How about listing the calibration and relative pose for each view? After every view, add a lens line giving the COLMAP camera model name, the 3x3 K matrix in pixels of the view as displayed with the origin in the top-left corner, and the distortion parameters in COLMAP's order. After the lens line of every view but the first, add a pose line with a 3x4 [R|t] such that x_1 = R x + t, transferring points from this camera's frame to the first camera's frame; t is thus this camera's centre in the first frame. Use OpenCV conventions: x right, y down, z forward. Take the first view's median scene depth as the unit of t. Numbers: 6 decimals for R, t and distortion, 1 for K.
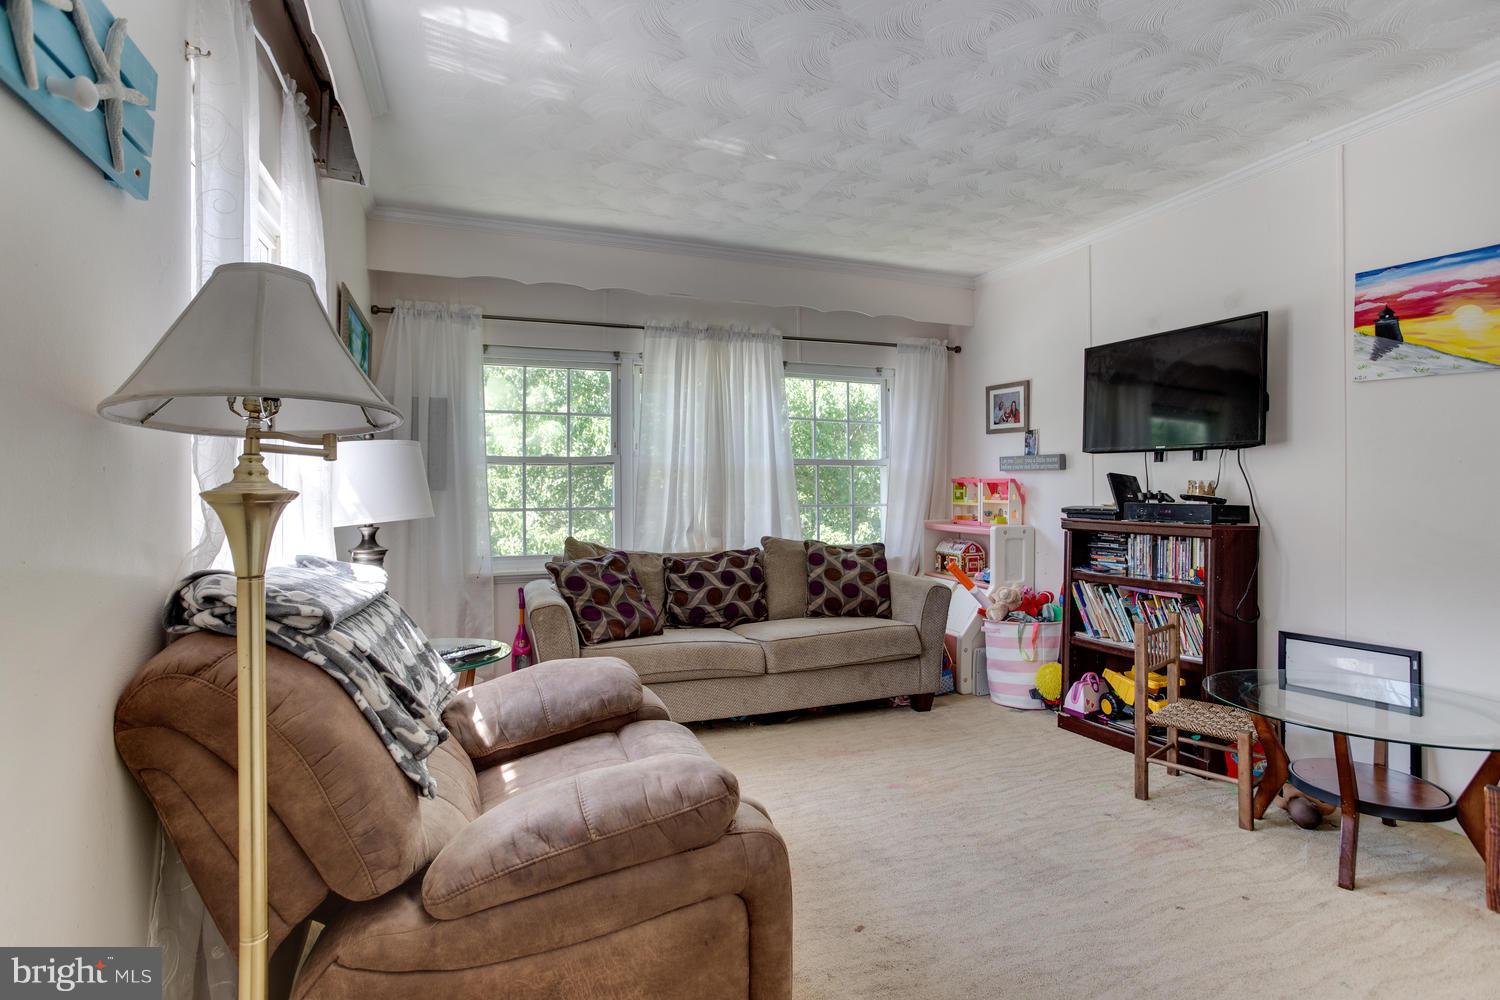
lens RADIAL K [[727.3, 0, 750.0], [0, 727.3, 500.0], [0, 0, 1]] dist [-0.062750, 0.030942]
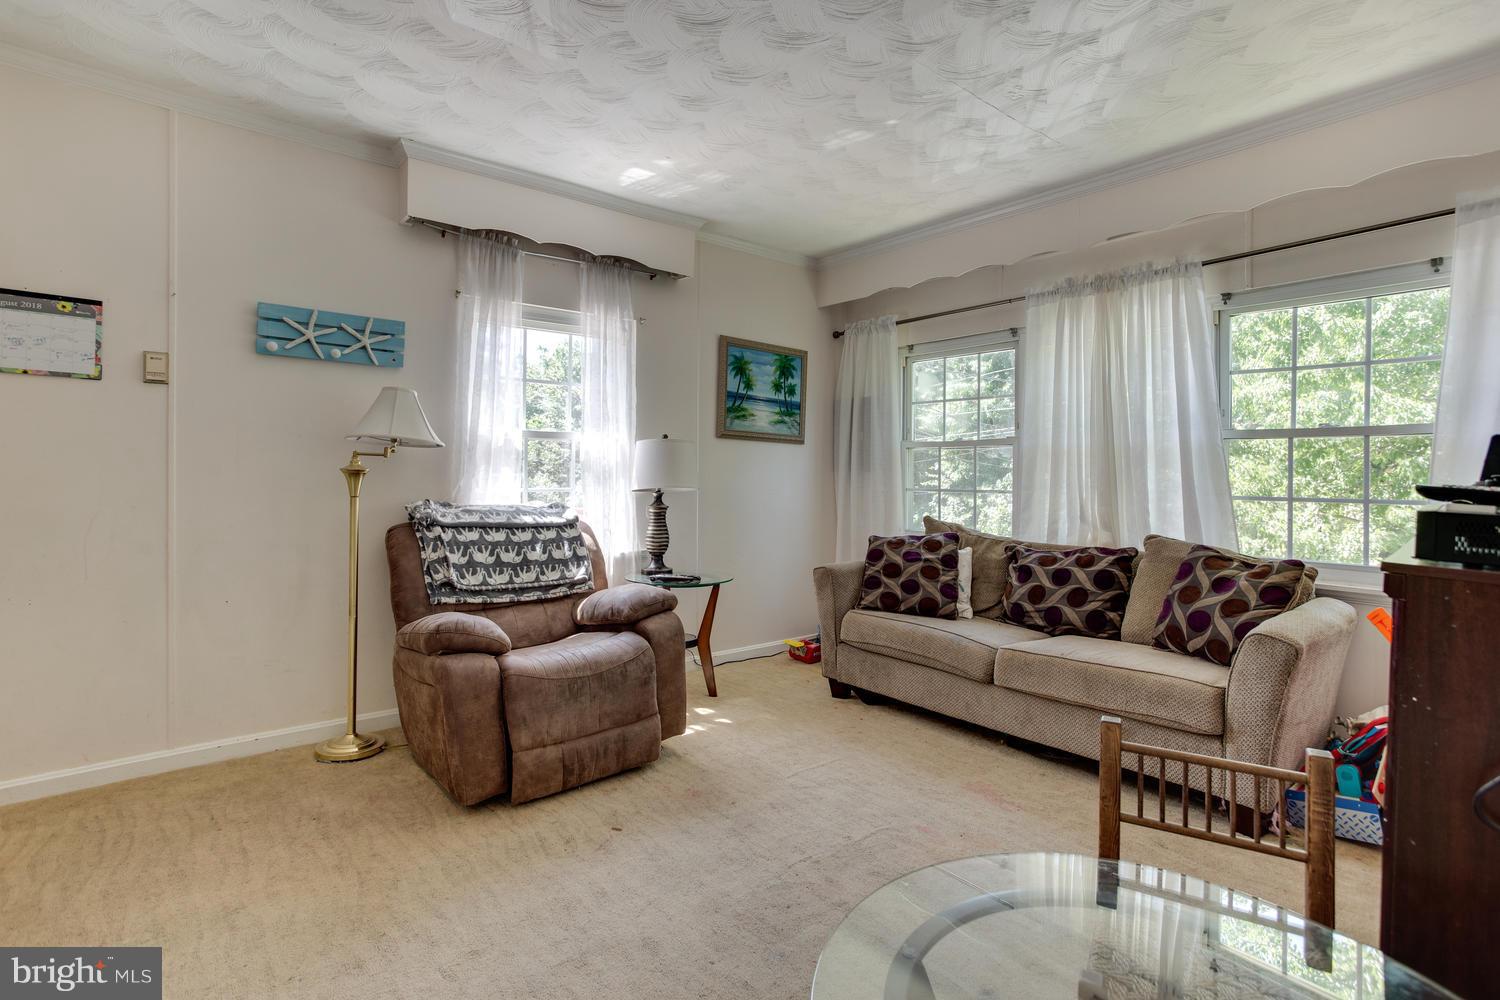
lens RADIAL K [[738.7, 0, 747.3], [0, 738.7, 482.3], [0, 0, 1]] dist [-0.055396, 0.033194]
pose [[0.316416, 0.013399, -0.948526, 0.662898], [-0.023644, 0.999701, 0.006235, 0.000830], [0.948326, 0.020454, 0.316639, 0.385709]]
